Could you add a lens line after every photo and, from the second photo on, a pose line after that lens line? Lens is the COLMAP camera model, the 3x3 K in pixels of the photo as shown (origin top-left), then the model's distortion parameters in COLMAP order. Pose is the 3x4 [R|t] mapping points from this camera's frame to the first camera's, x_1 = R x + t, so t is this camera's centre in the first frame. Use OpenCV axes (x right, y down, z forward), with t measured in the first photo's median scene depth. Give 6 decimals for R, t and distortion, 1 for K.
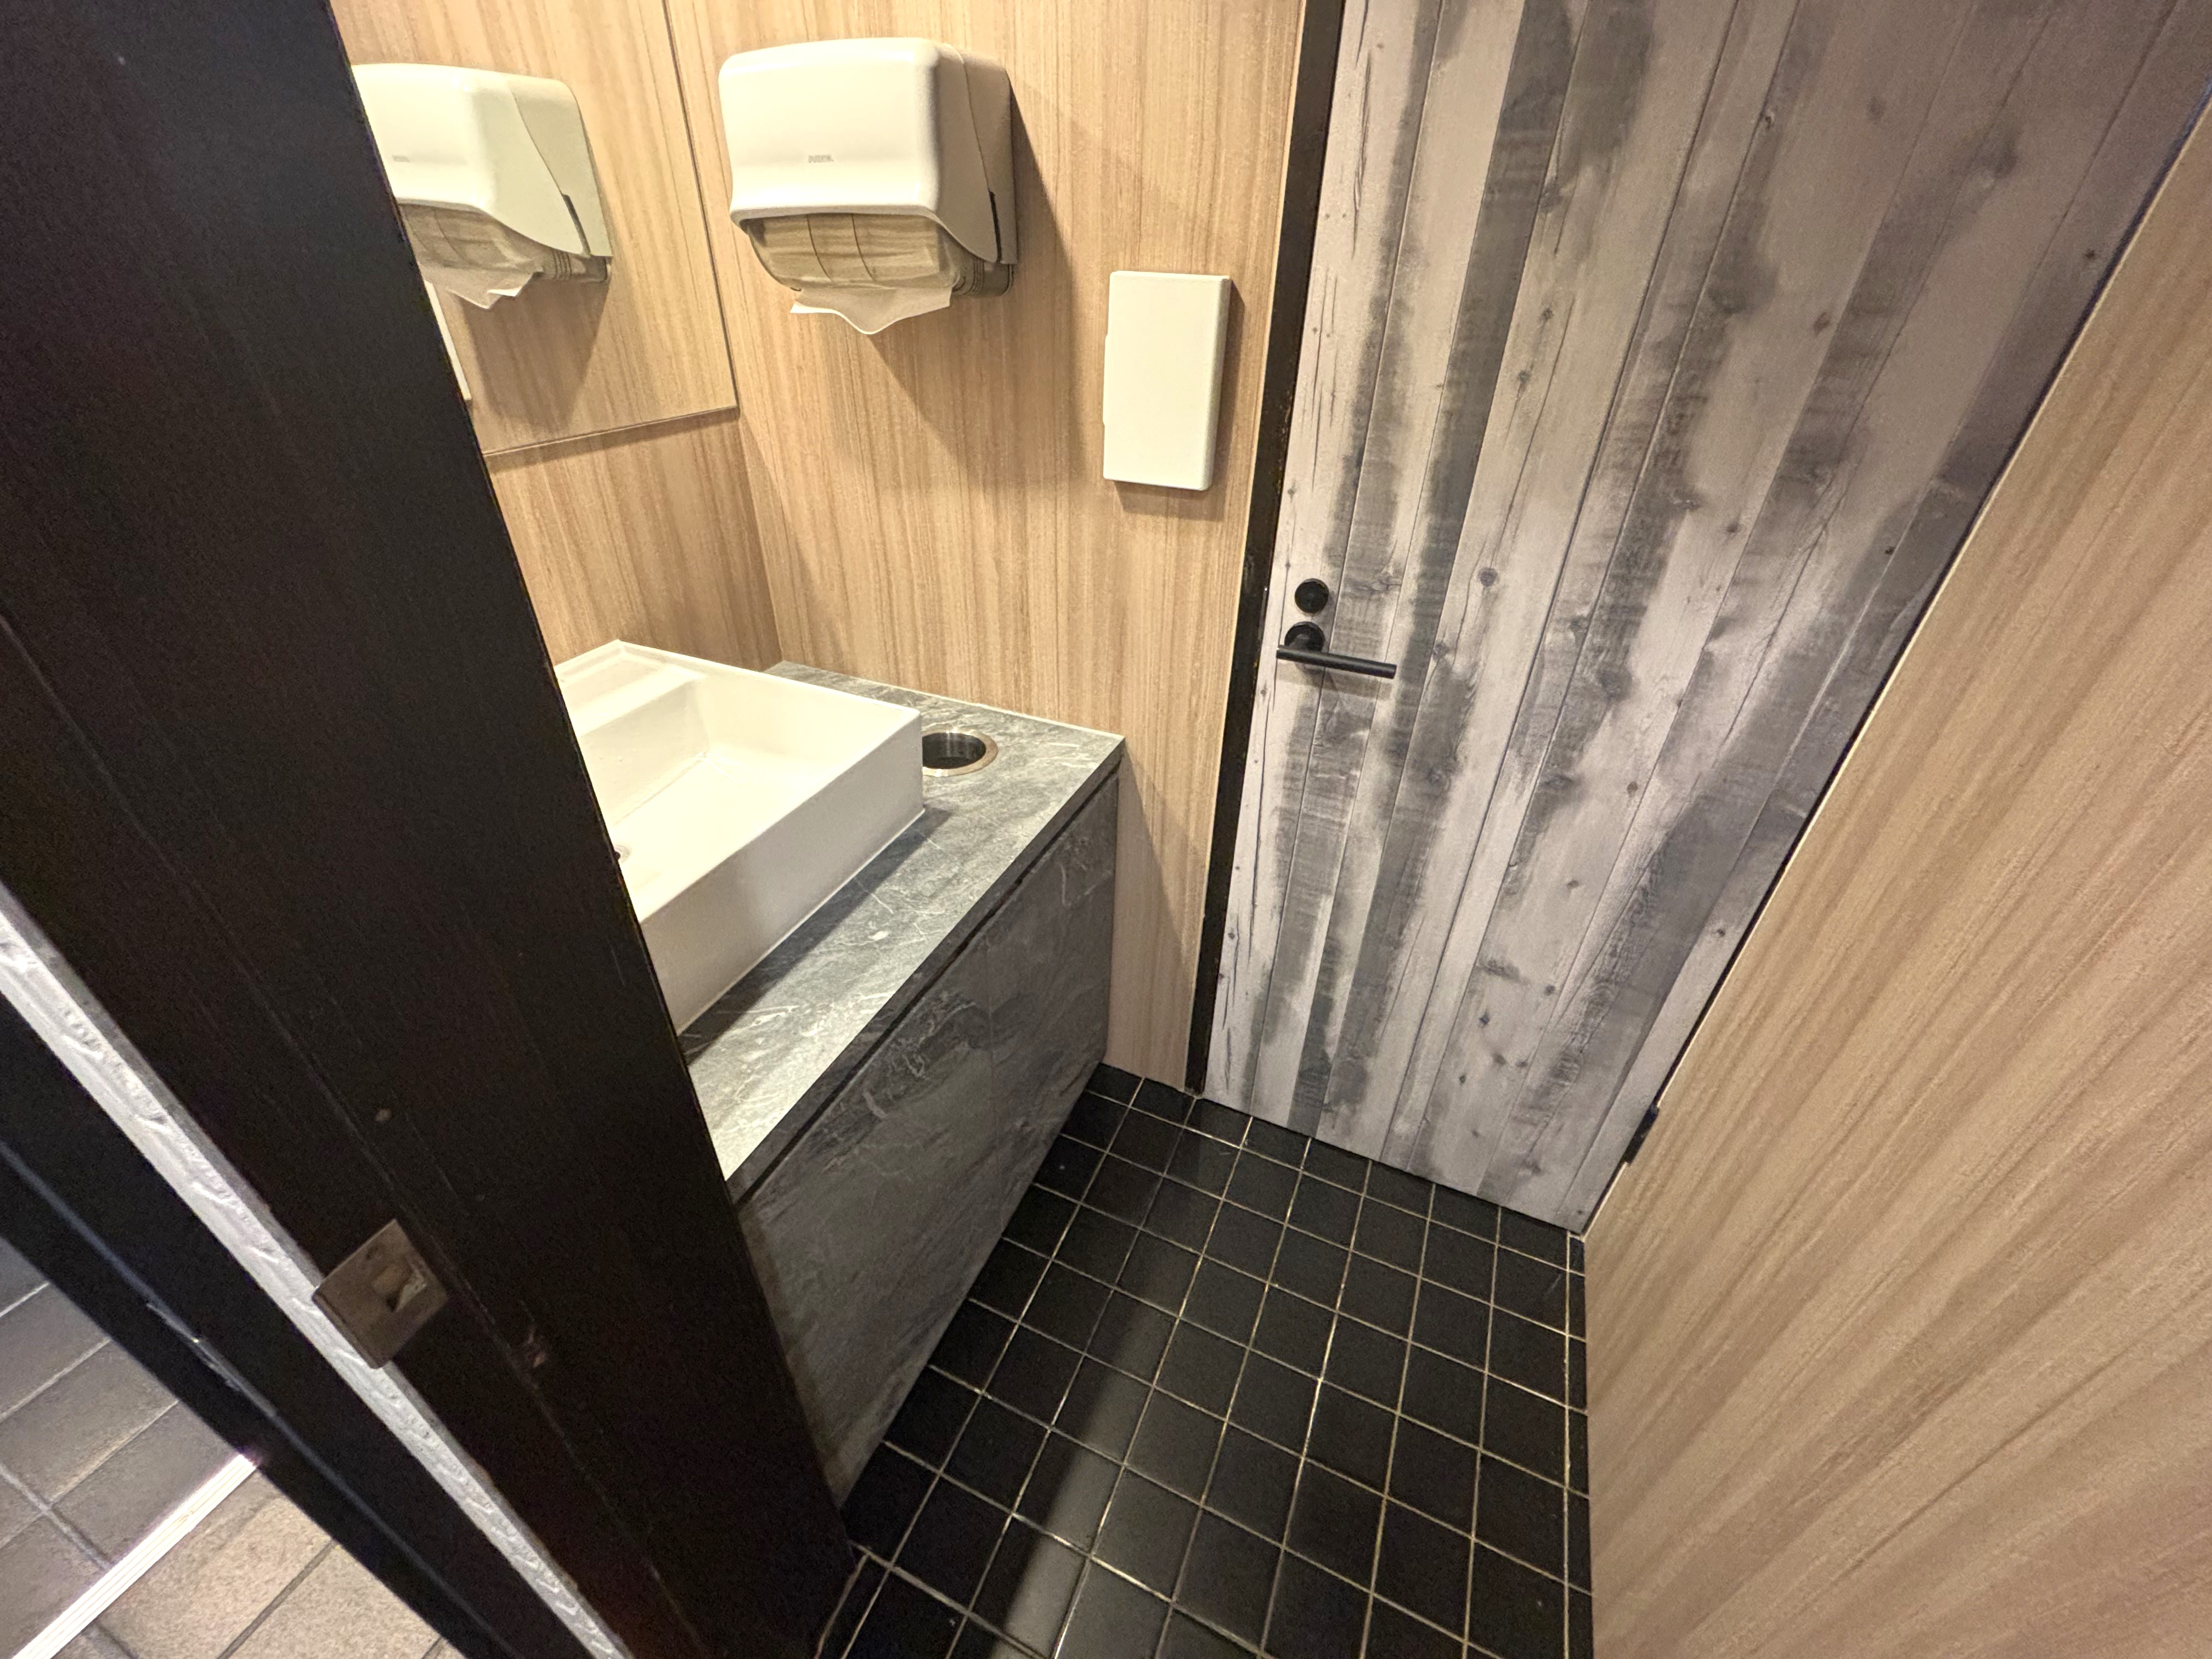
lens RADIAL K [[897.2, 0, 1112.3], [0, 897.2, 825.4], [0, 0, 1]] dist [0.019719, 0.000006]
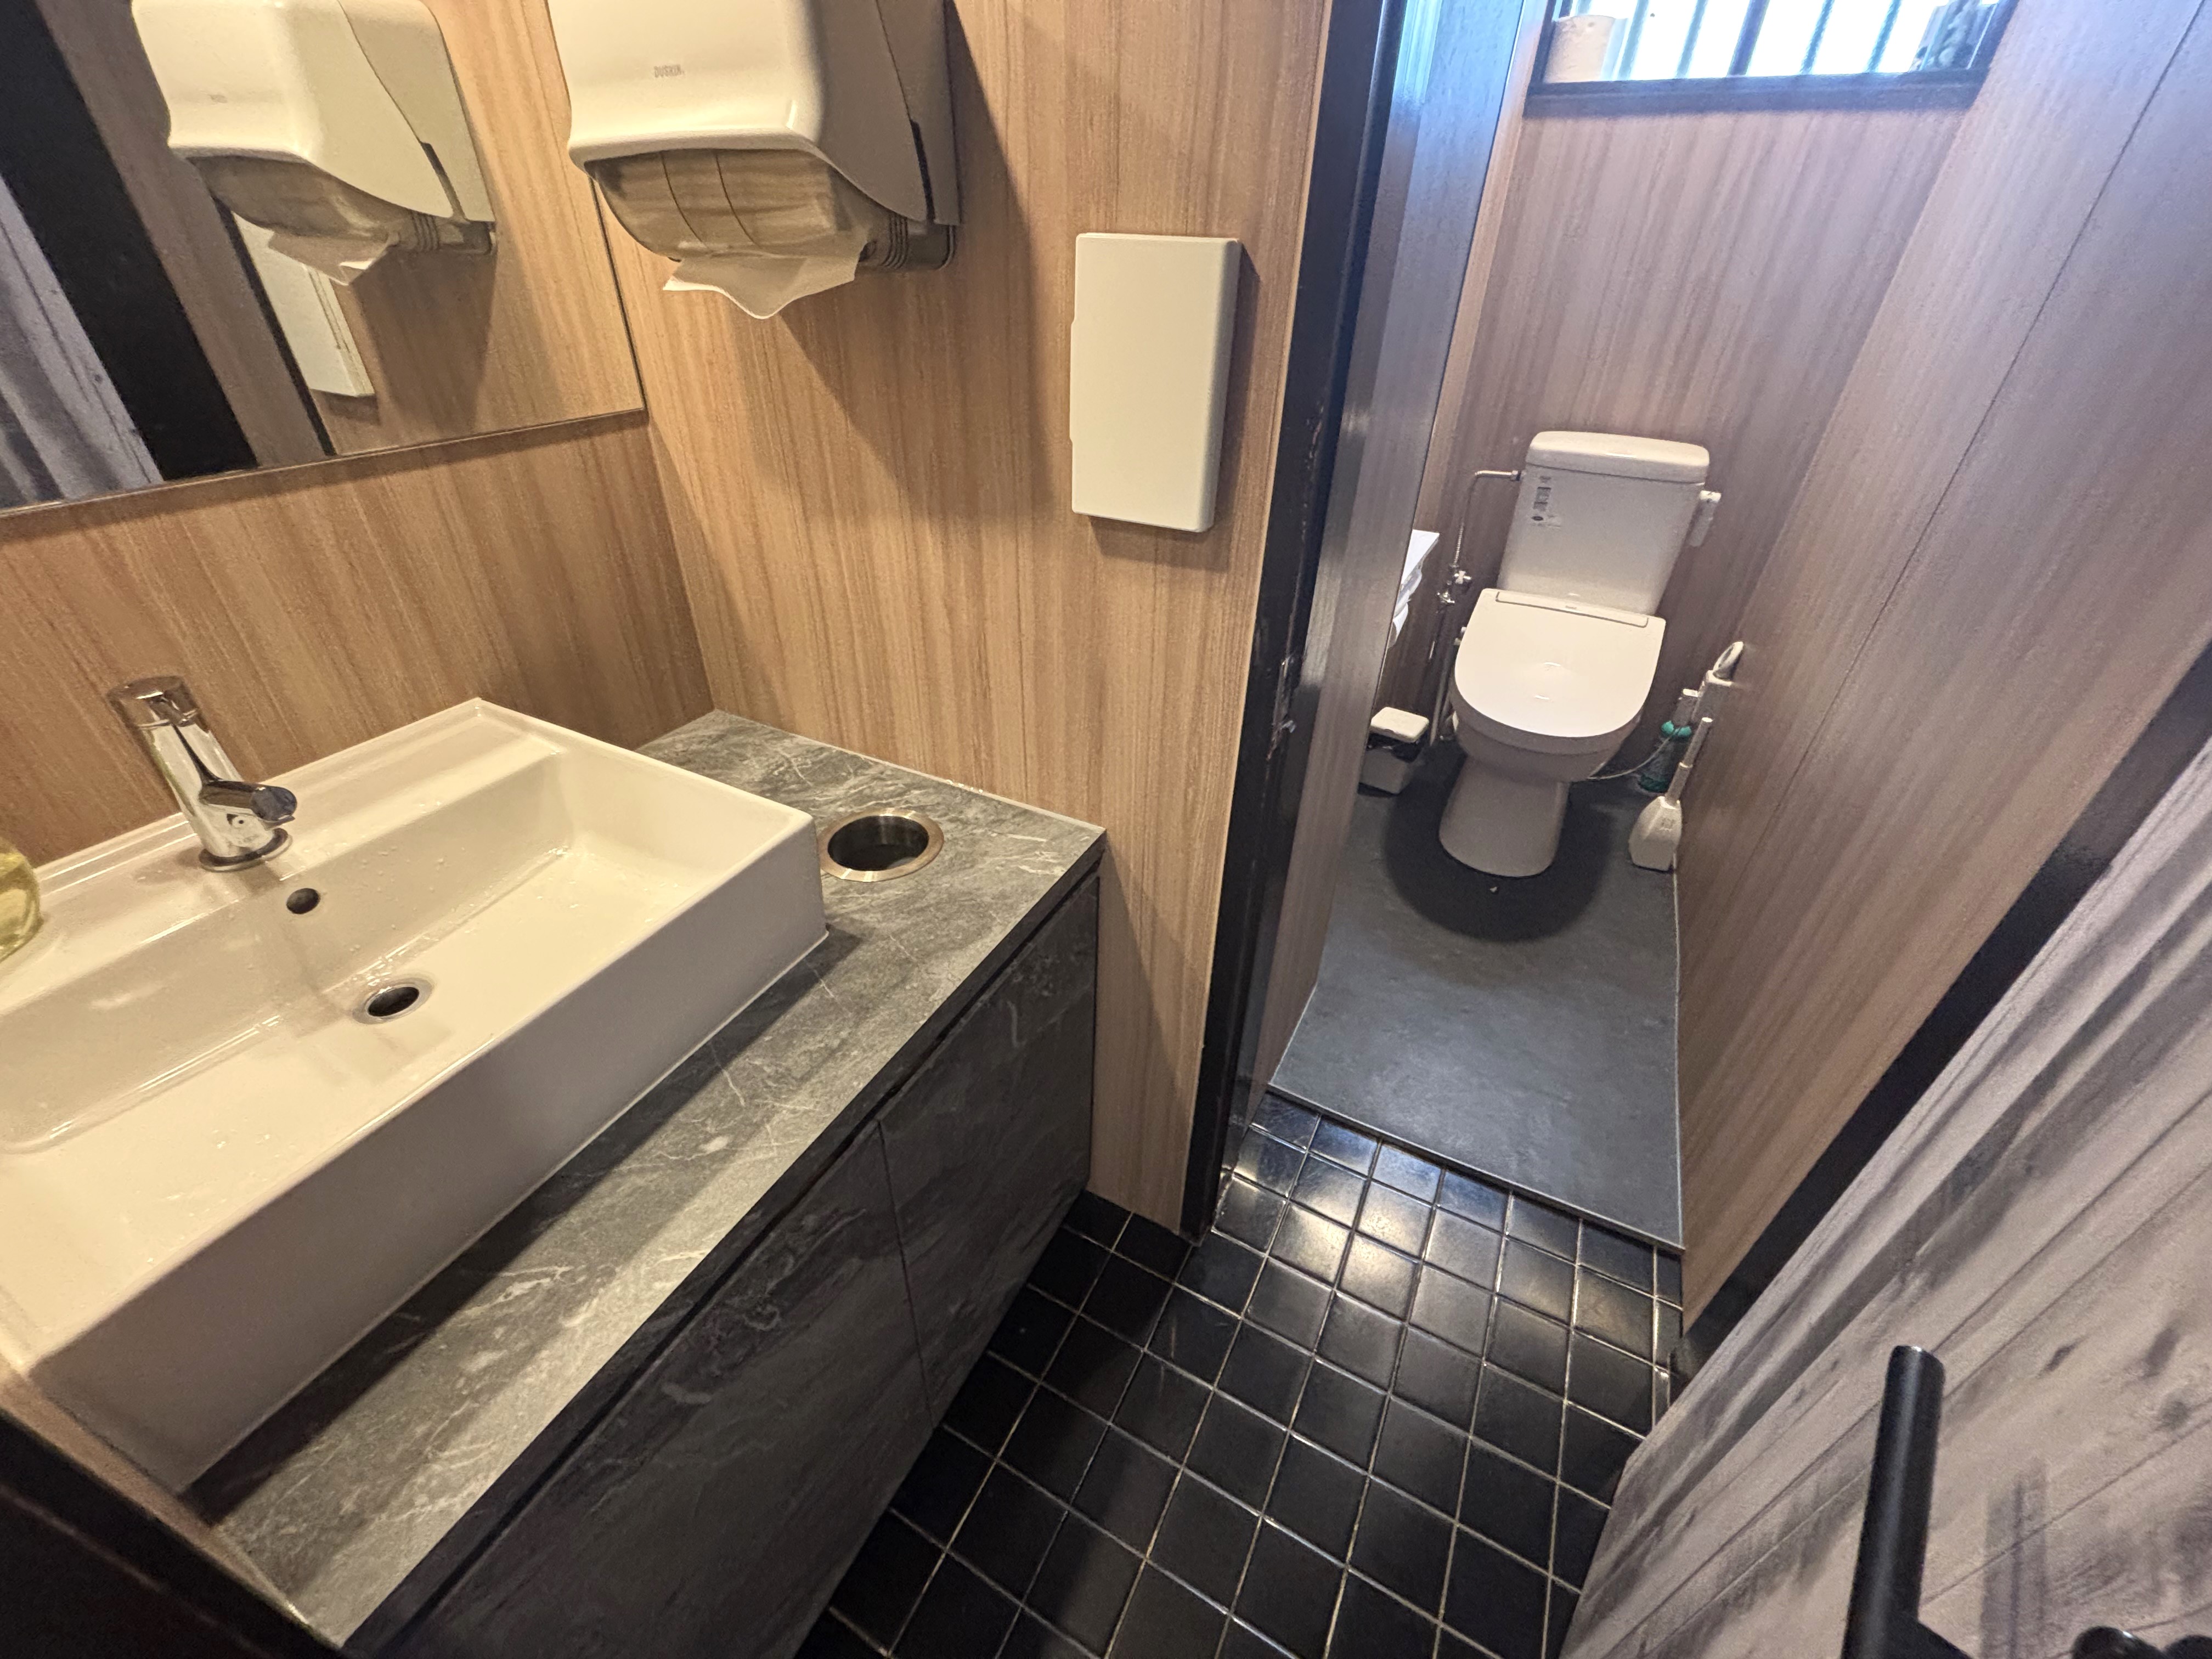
lens RADIAL K [[897.2, 0, 1107.5], [0, 897.2, 824.9], [0, 0, 1]] dist [0.019719, 0.000006]
pose [[0.996817, 0.040228, -0.068826, 0.078633], [-0.039412, 0.999136, 0.013171, -0.127700], [0.069296, -0.010416, 0.997542, 0.233652]]
